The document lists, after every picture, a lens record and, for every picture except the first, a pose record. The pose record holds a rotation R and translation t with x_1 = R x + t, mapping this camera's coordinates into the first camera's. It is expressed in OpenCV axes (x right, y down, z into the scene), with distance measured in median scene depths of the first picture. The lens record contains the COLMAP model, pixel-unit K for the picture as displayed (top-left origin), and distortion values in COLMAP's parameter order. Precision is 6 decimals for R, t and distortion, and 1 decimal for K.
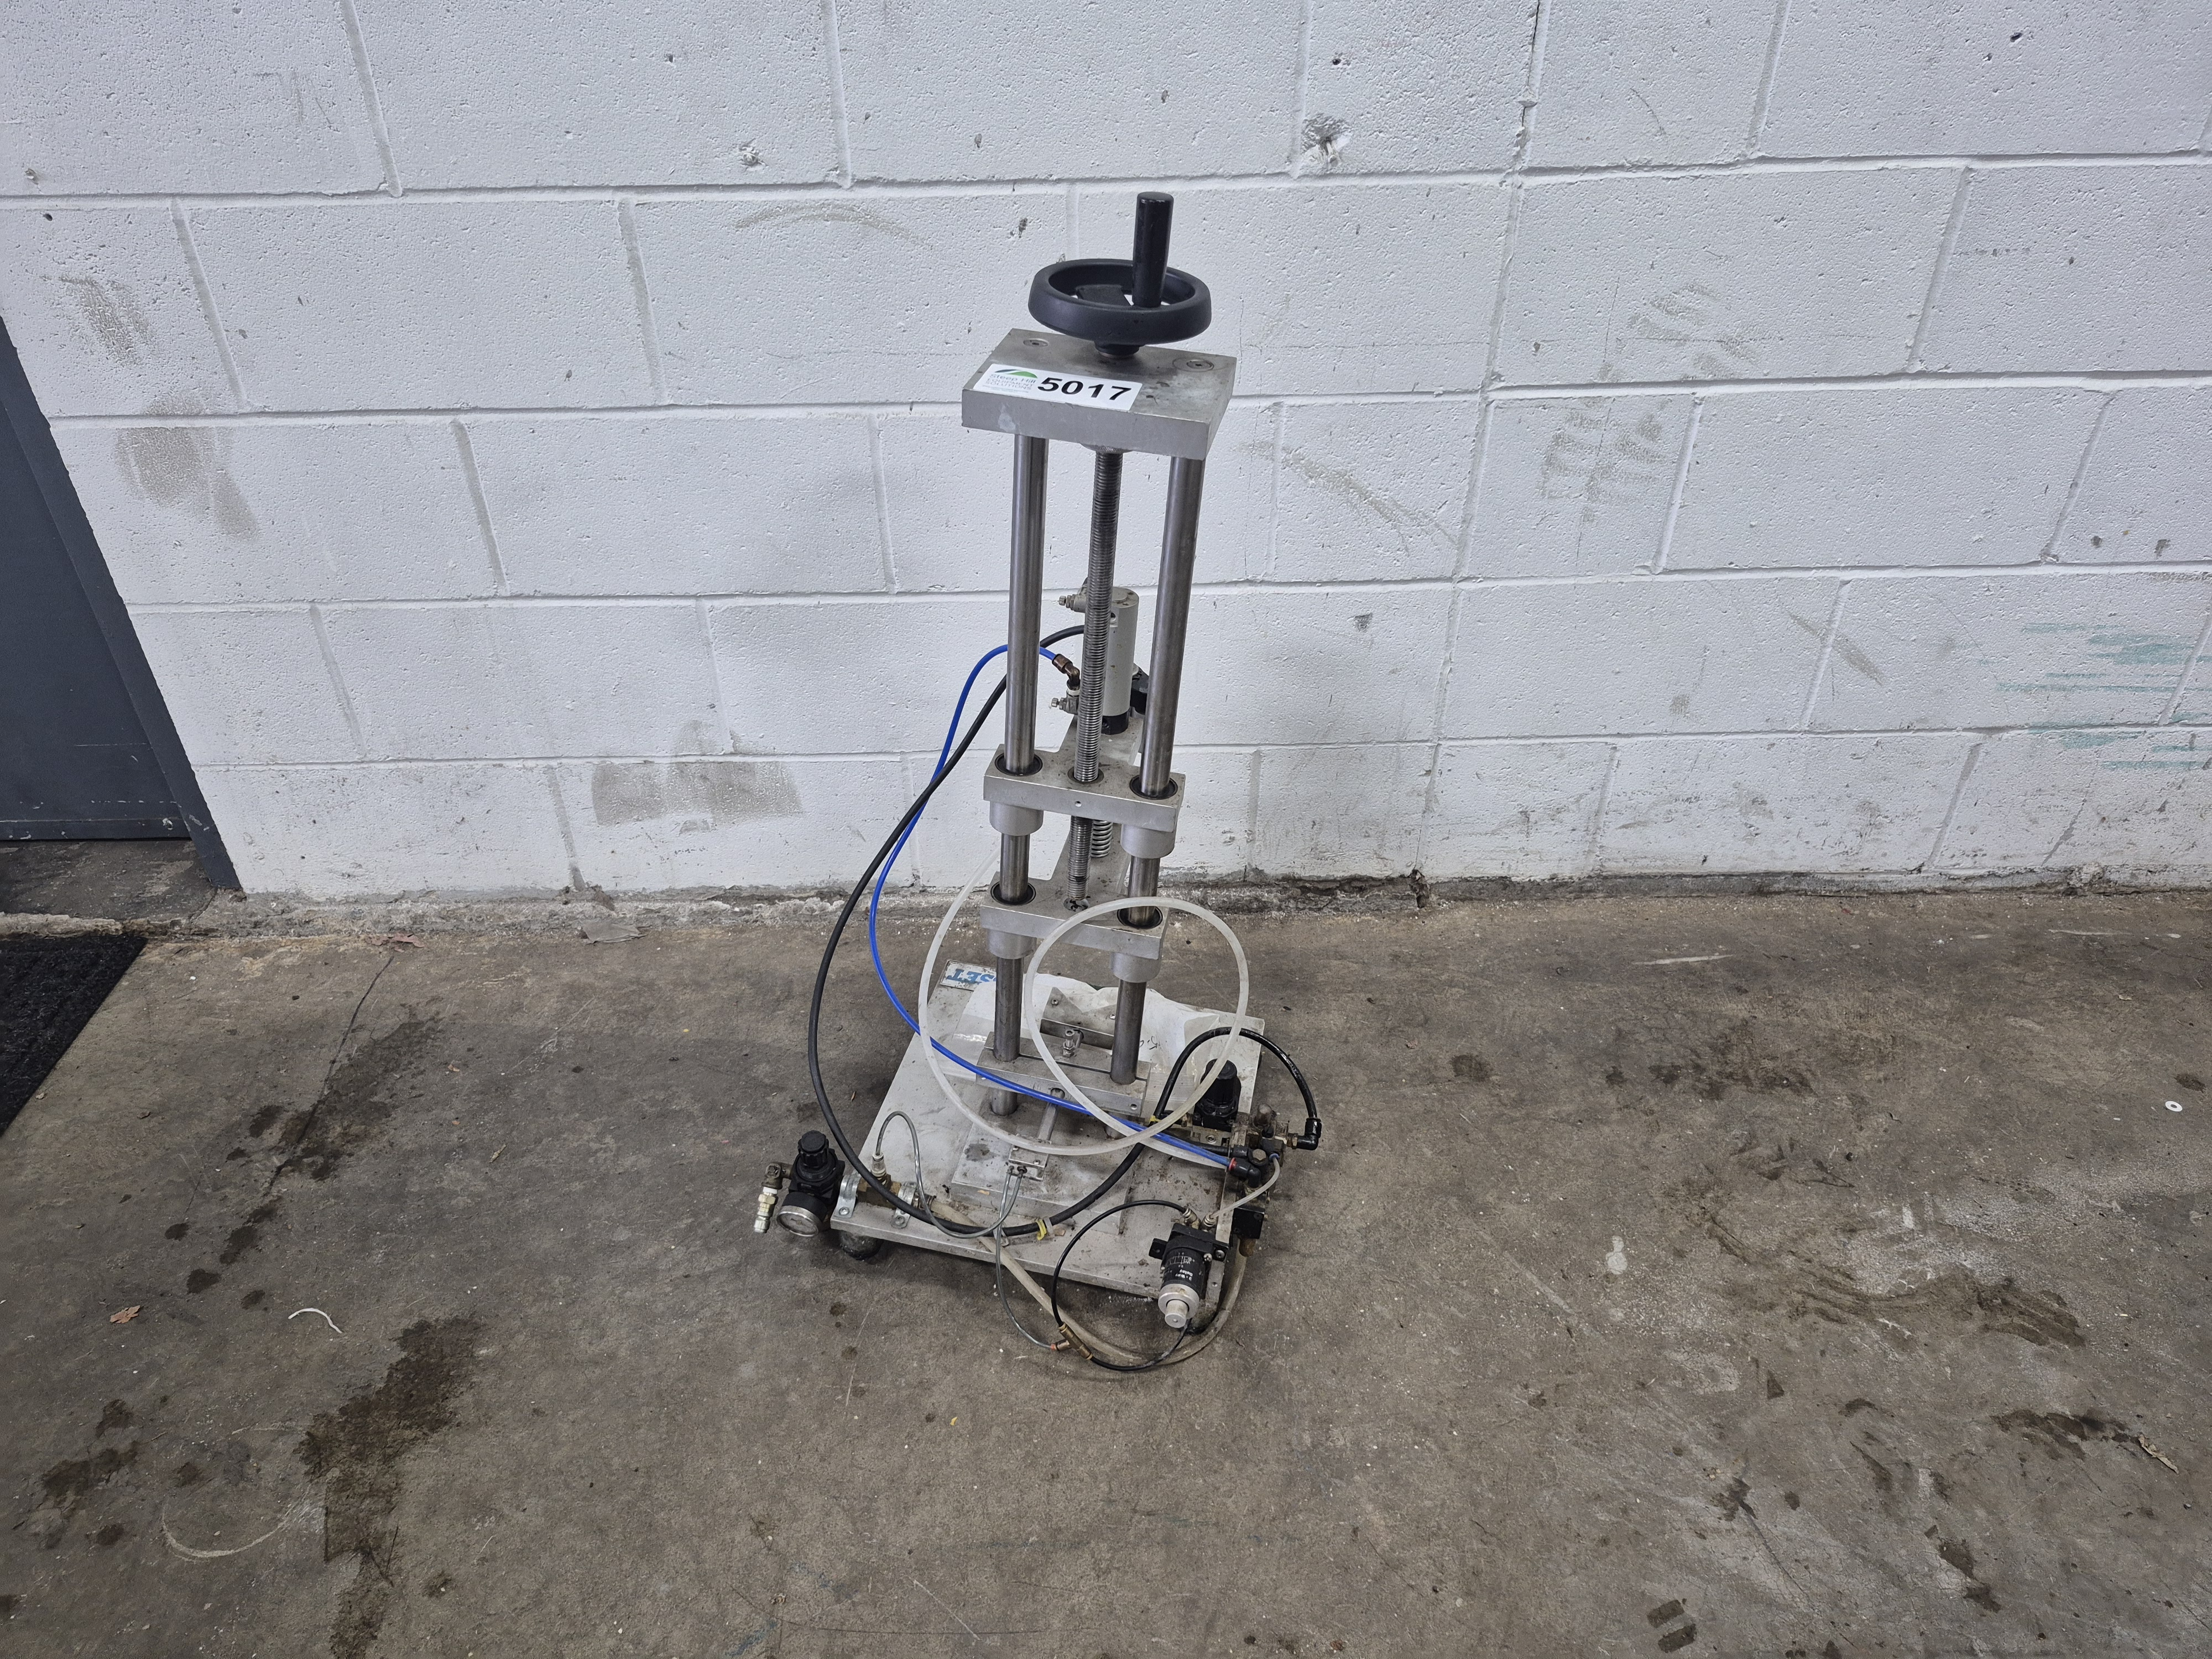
lens RADIAL K [[1490.6, 0, 1110.7], [0, 1490.6, 888.3], [0, 0, 1]] dist [0.067052, -0.079332]
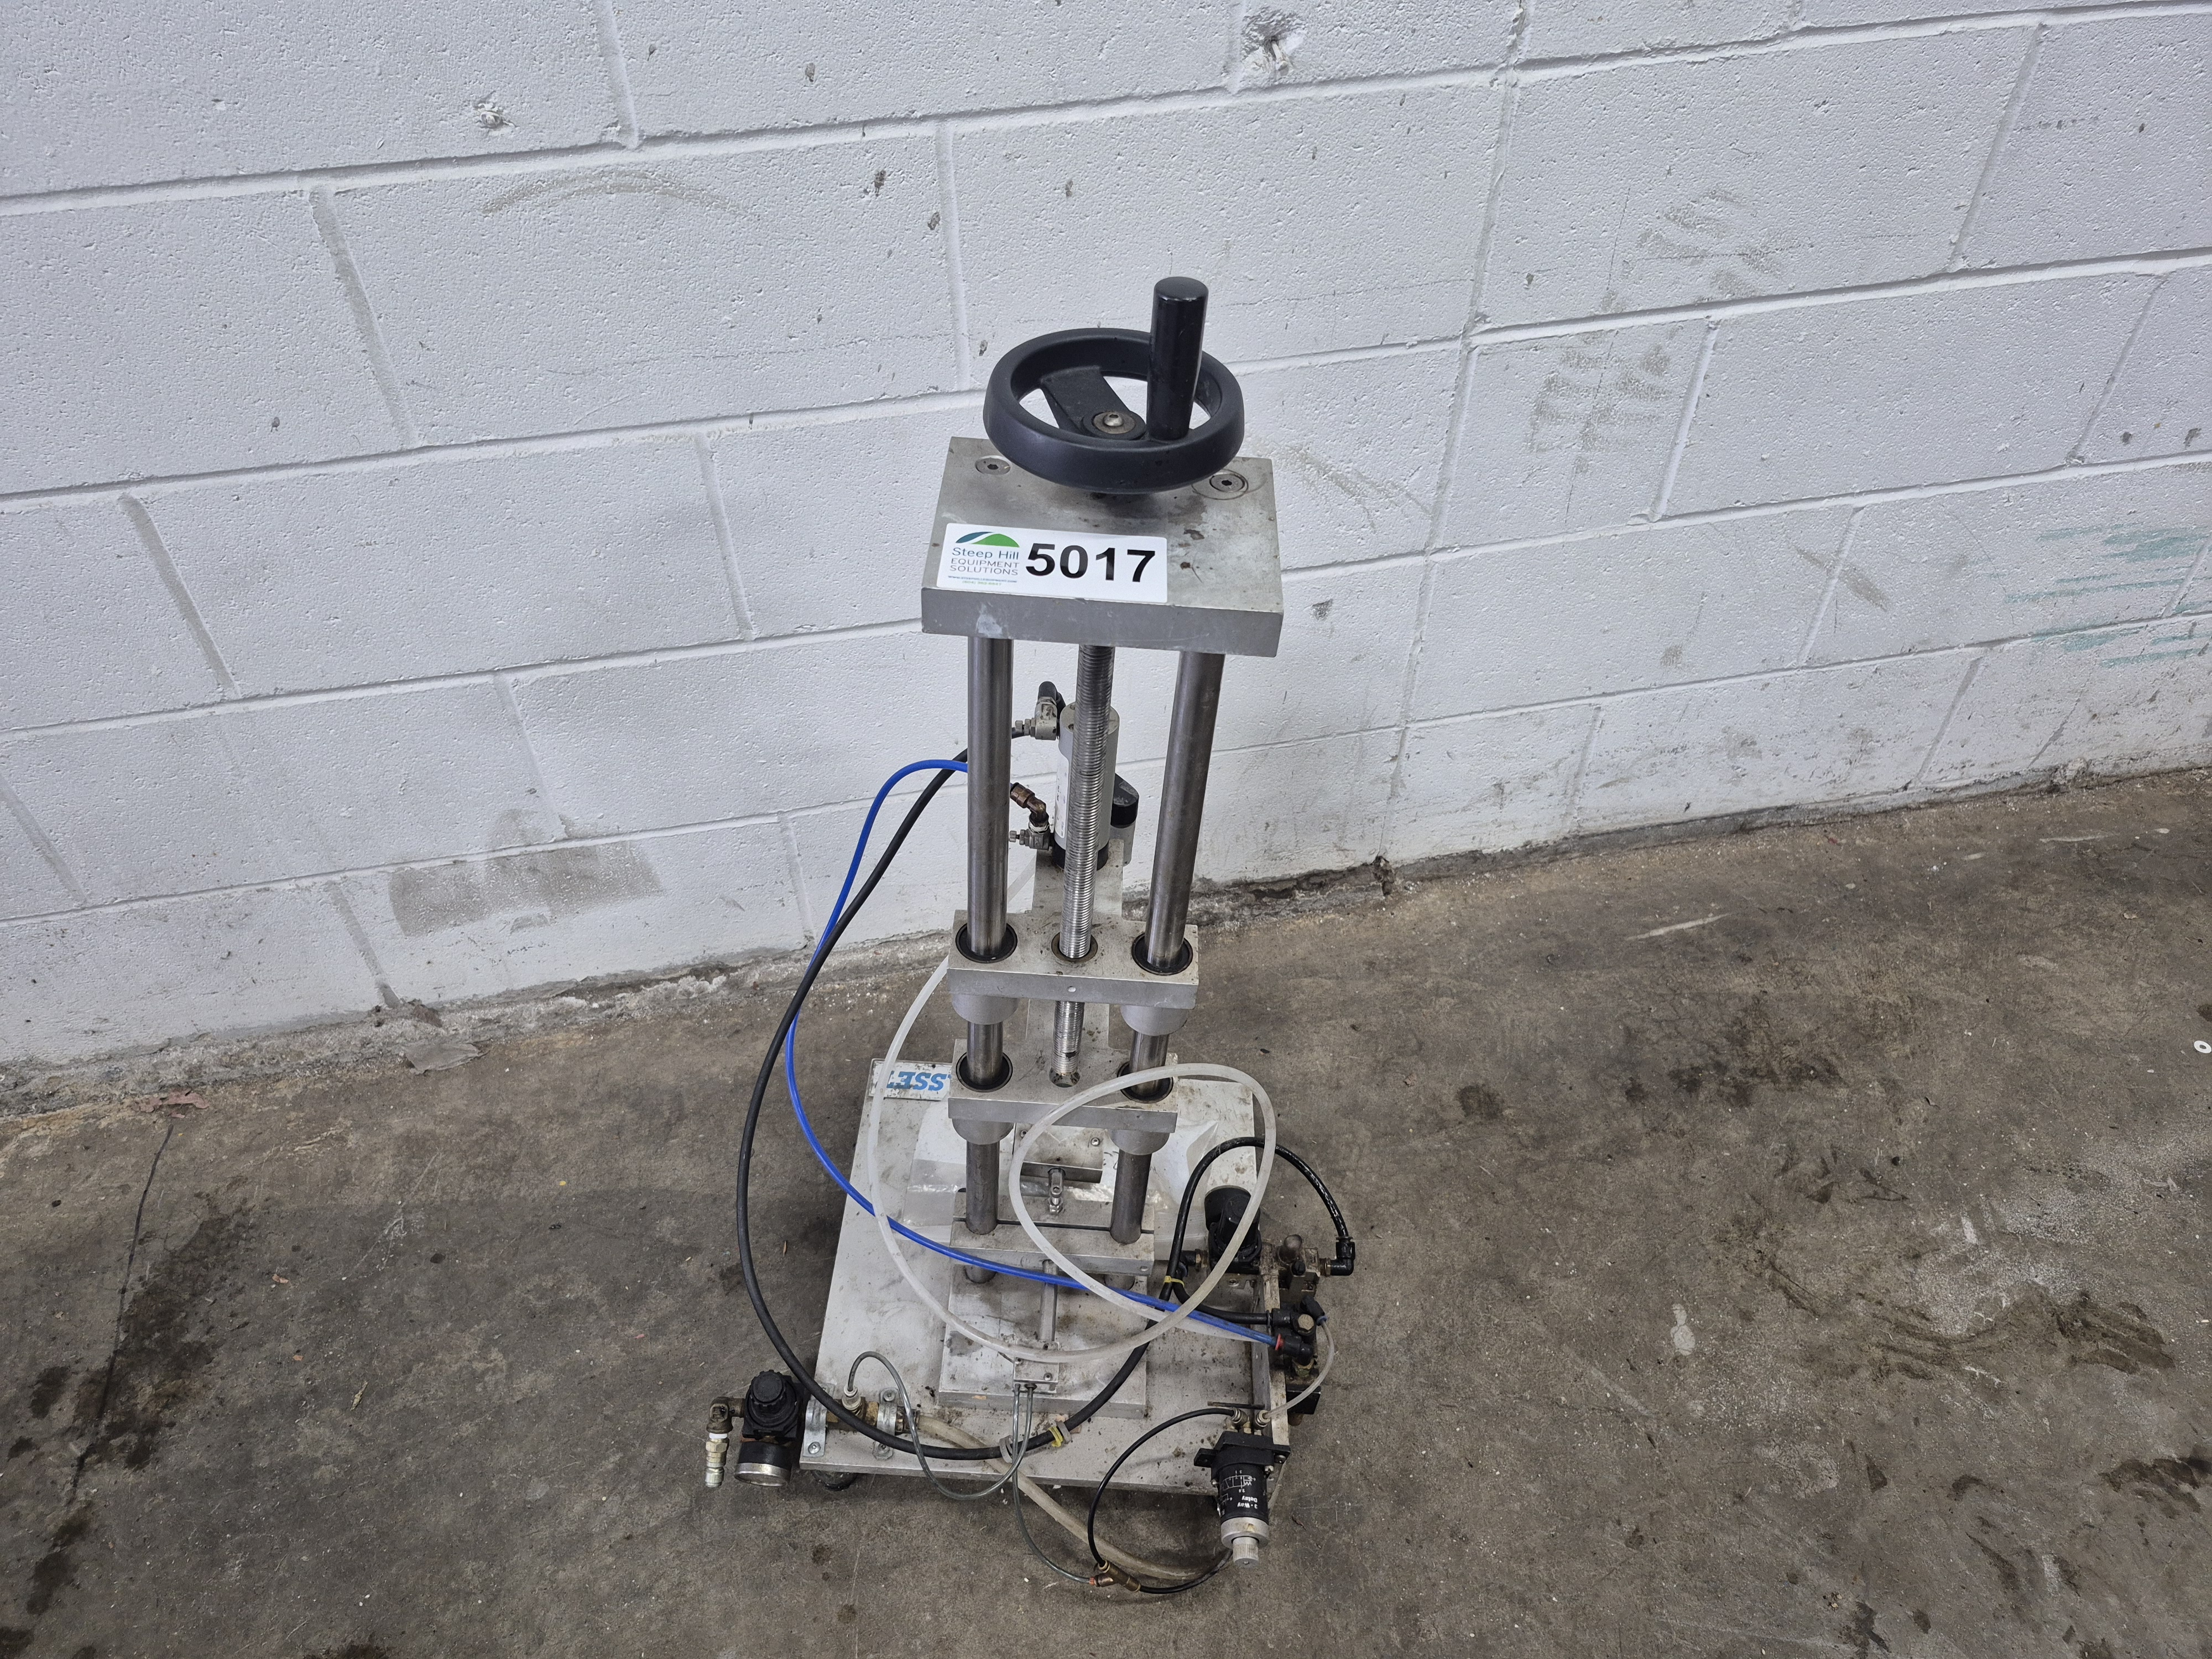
lens RADIAL K [[1498.4, 0, 1100.2], [0, 1498.4, 870.6], [0, 0, 1]] dist [0.038887, -0.039720]
pose [[0.986253, -0.122182, 0.111248, -0.068651], [0.104606, 0.982823, 0.152043, -0.187609], [-0.127914, -0.138315, 0.982093, 0.186582]]
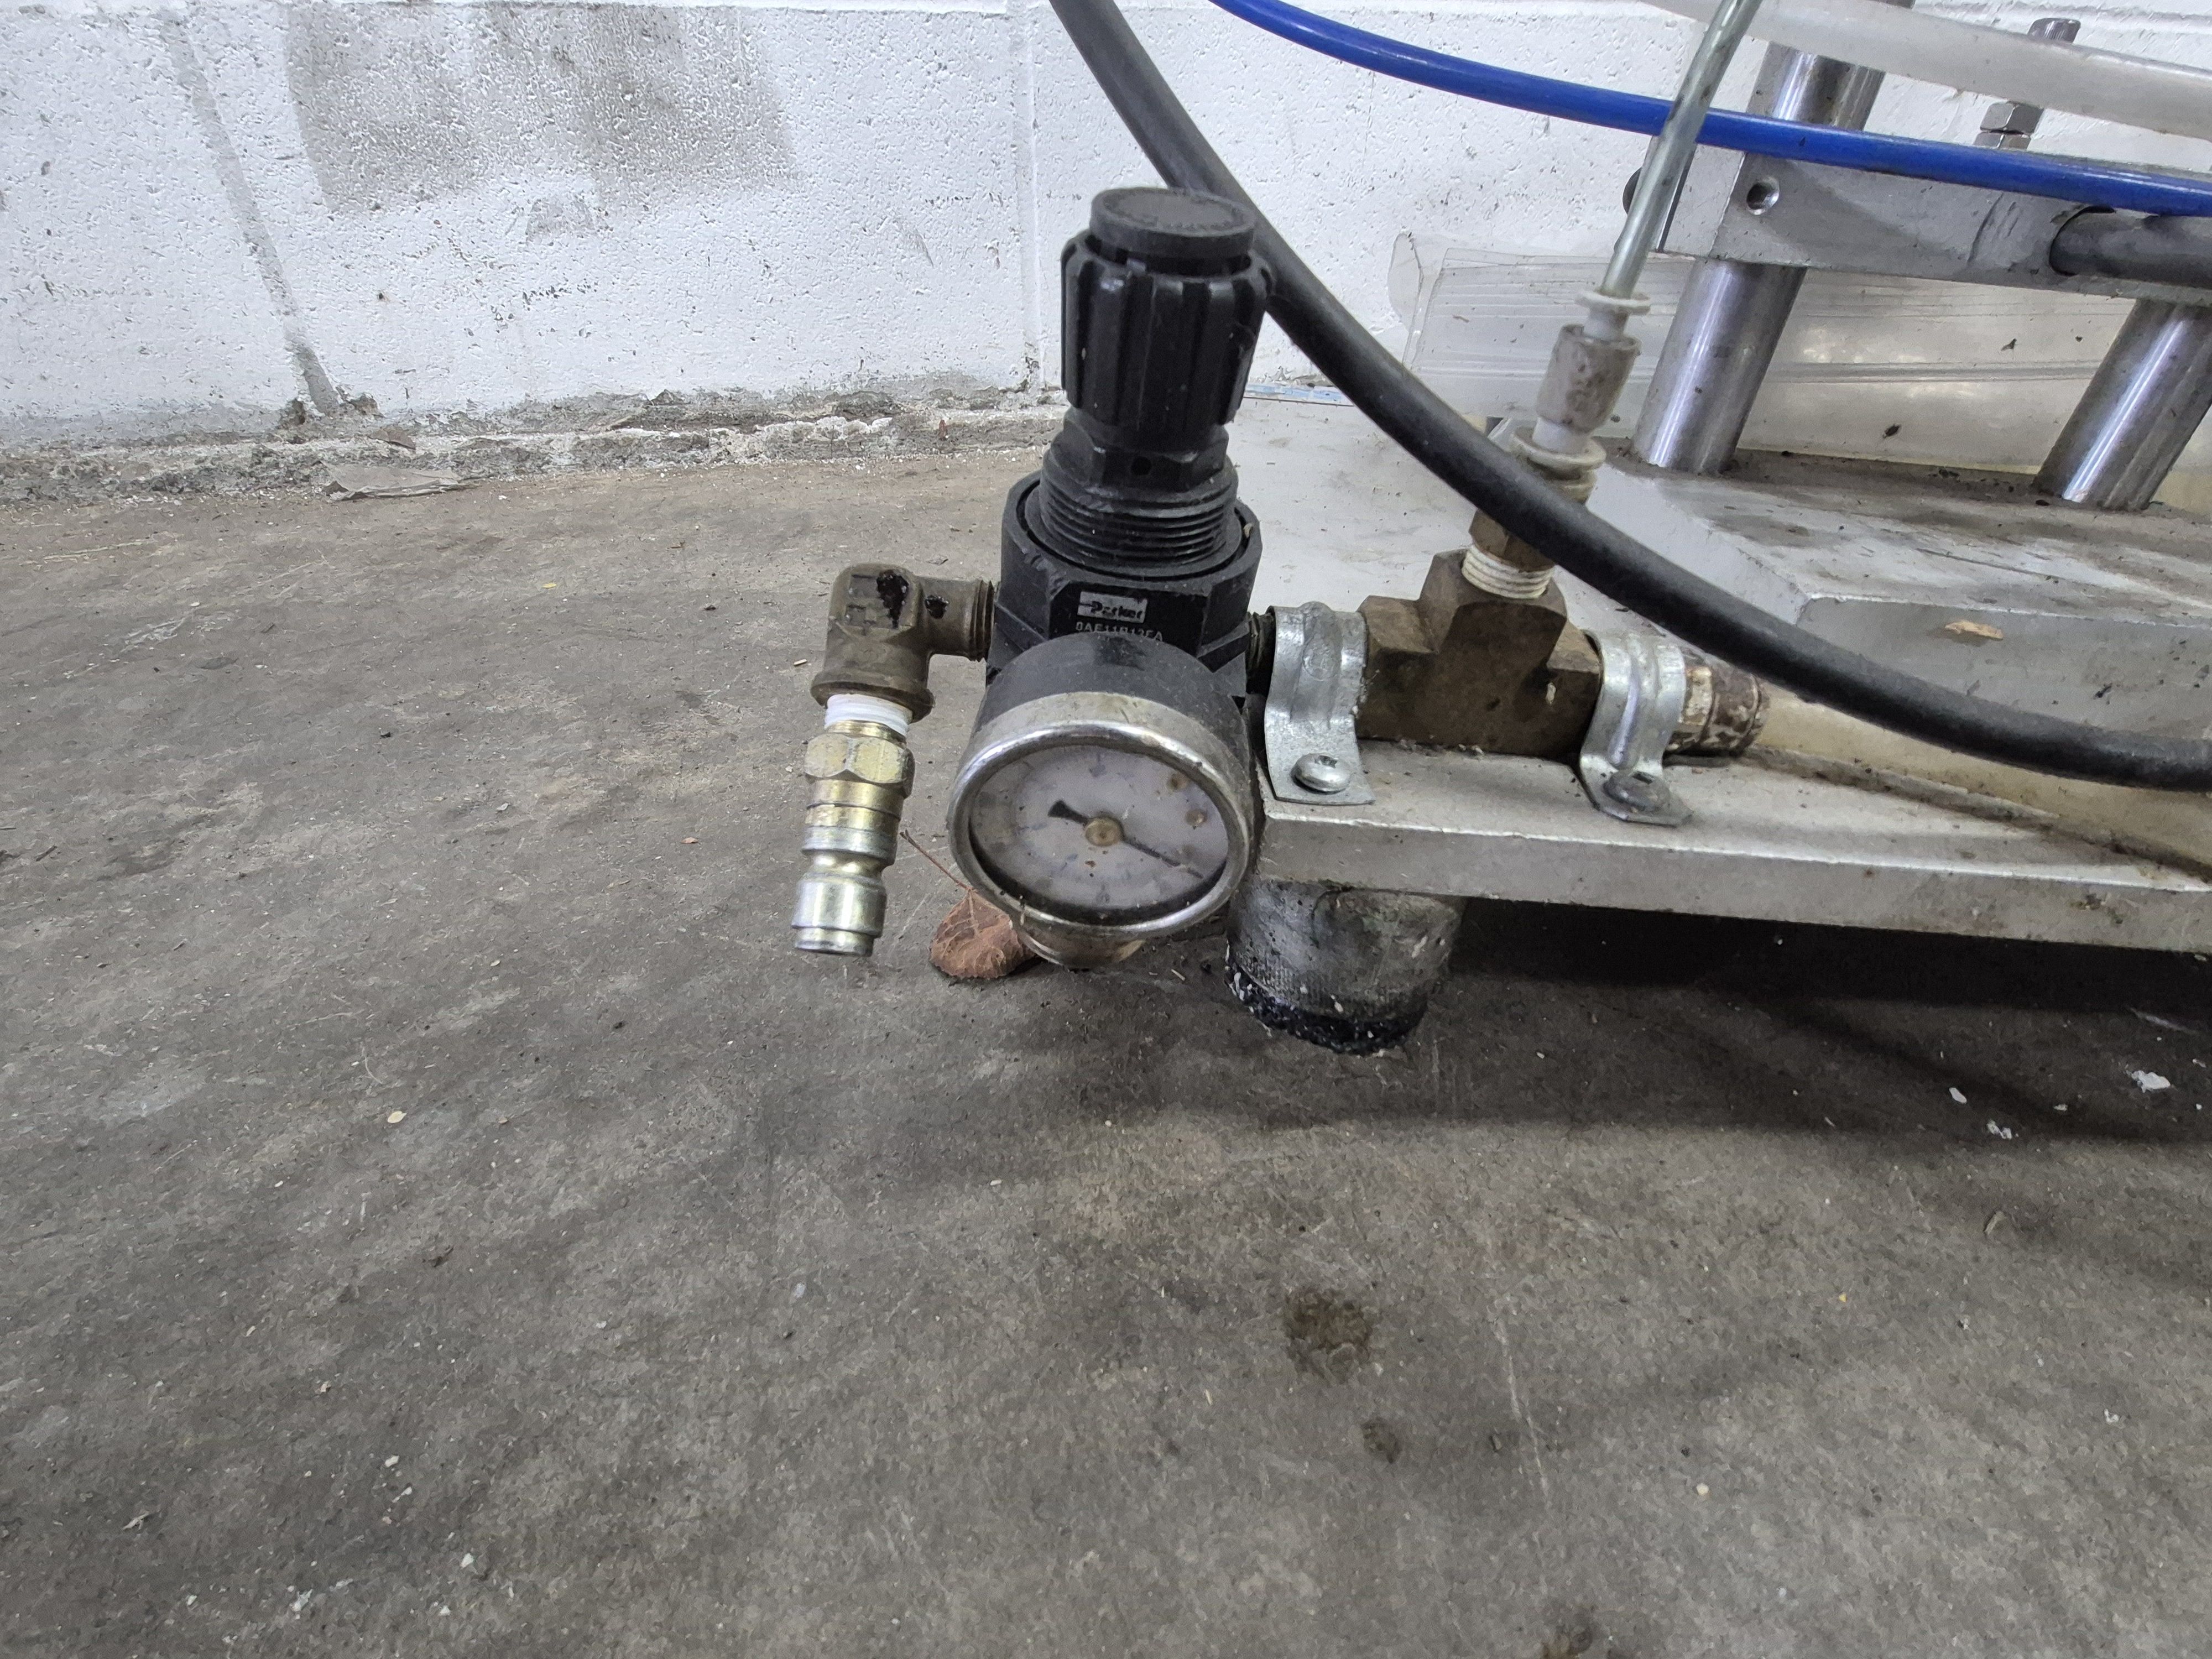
lens RADIAL K [[963.3, 0, 1111.7], [0, 963.3, 832.2], [0, 0, 1]] dist [-0.000259, -0.003208]
pose [[0.985667, -0.097055, 0.137990, -0.197047], [0.102420, 0.994217, -0.032306, 0.202562], [-0.134056, 0.045976, 0.989907, 0.806968]]
